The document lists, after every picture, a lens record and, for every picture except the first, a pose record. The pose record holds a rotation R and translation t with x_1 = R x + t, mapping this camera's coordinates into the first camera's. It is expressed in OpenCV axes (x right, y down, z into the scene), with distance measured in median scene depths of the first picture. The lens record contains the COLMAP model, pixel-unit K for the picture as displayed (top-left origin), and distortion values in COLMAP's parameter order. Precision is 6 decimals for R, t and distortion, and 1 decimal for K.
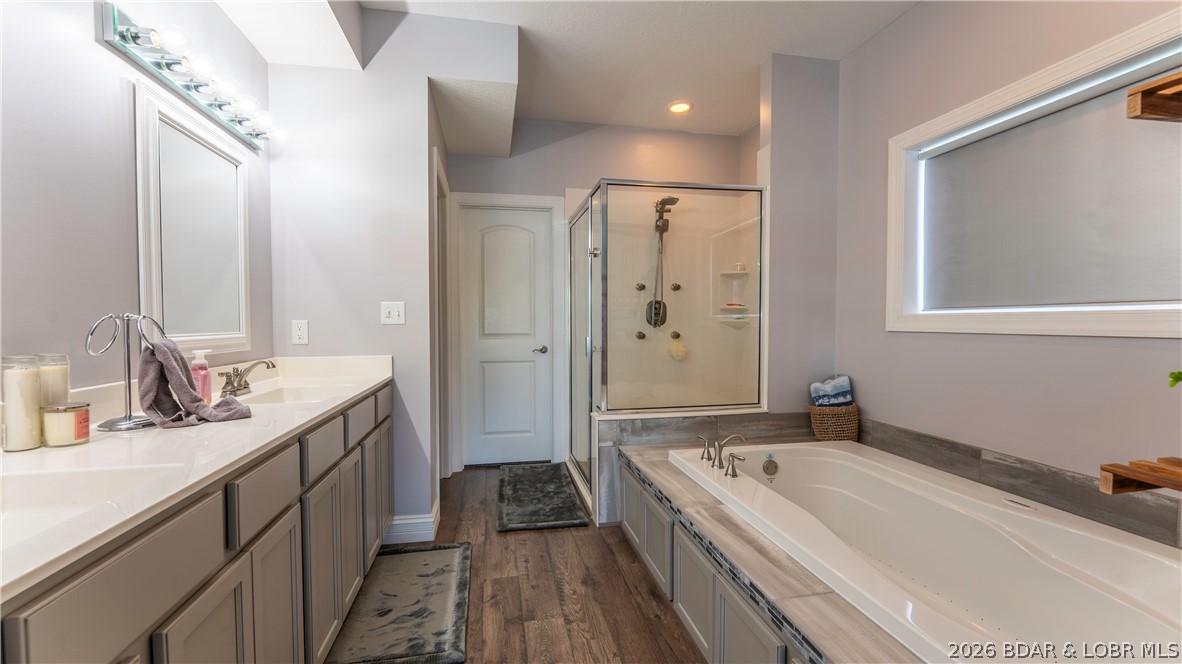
lens RADIAL K [[477.1, 0, 585.3], [0, 477.1, 334.4], [0, 0, 1]] dist [0.000604, -0.000342]
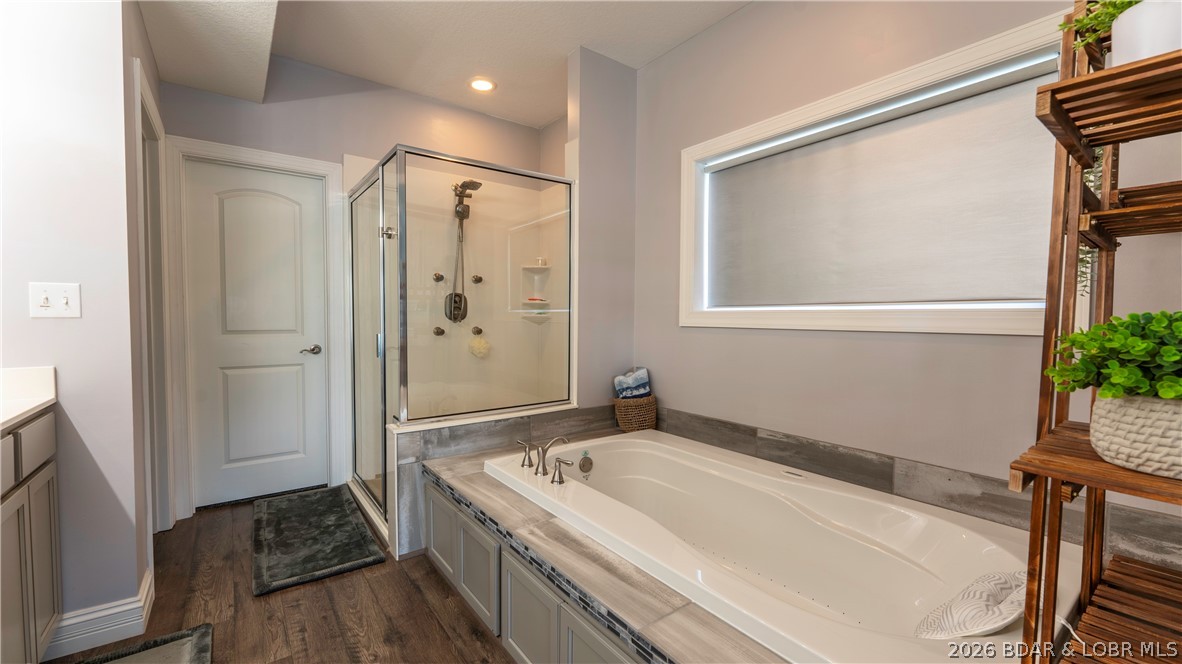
lens RADIAL K [[477.1, 0, 585.3], [0, 477.1, 334.4], [0, 0, 1]] dist [0.000604, -0.000342]
pose [[0.903541, -0.009899, 0.428386, -0.030911], [0.005163, 0.999912, 0.012216, -0.002645], [-0.428470, -0.008825, 0.903513, 0.103091]]
